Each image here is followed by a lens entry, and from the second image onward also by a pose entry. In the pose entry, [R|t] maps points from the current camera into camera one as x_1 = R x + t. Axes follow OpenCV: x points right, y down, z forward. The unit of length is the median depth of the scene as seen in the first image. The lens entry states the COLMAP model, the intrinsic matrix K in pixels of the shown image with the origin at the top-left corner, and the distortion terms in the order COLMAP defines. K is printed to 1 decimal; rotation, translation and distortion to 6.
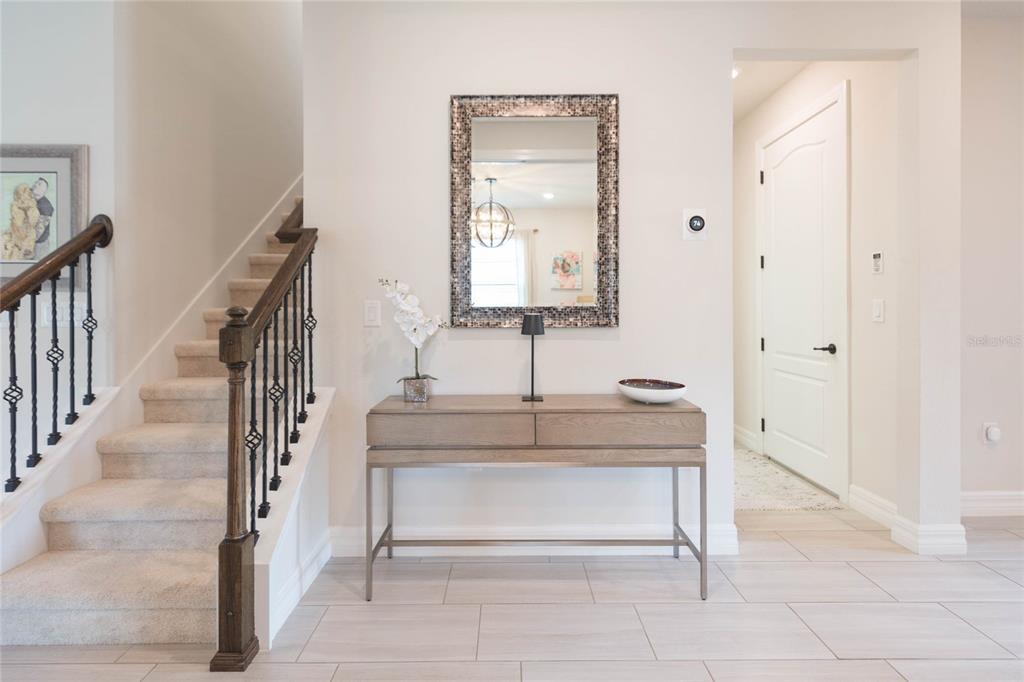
lens RADIAL K [[468.0, 0, 509.1], [0, 468.0, 327.8], [0, 0, 1]] dist [0.002412, 0.000117]
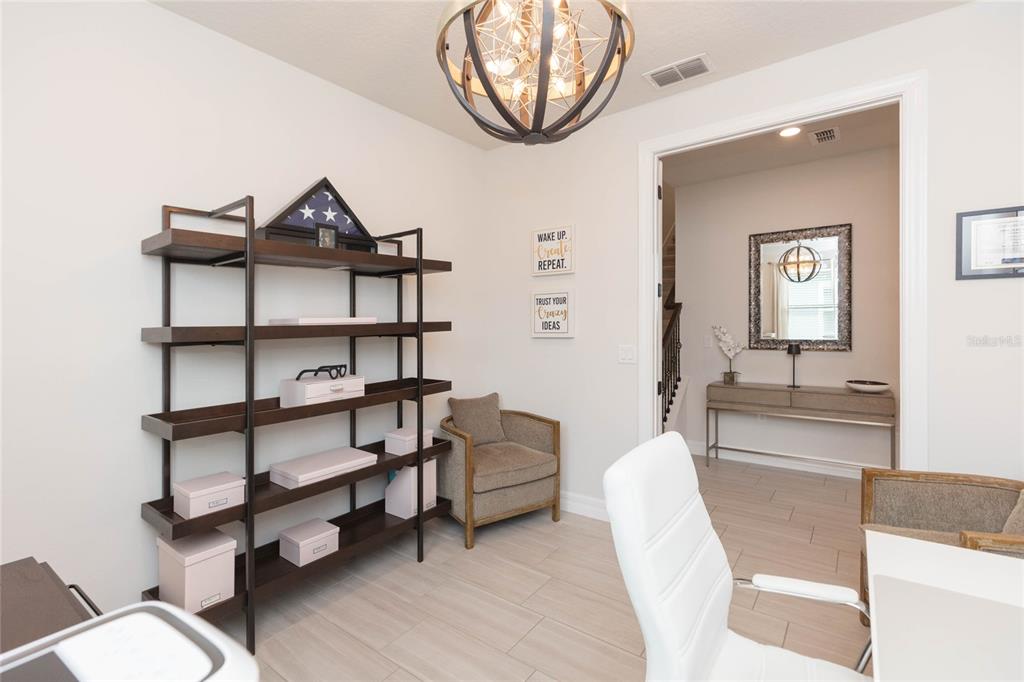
lens RADIAL K [[468.0, 0, 509.1], [0, 468.0, 327.8], [0, 0, 1]] dist [0.002412, 0.000117]
pose [[0.795211, -0.002496, -0.606328, 0.280919], [-0.013497, 0.999671, -0.021818, -0.035739], [0.606183, 0.025533, 0.794915, -1.247585]]
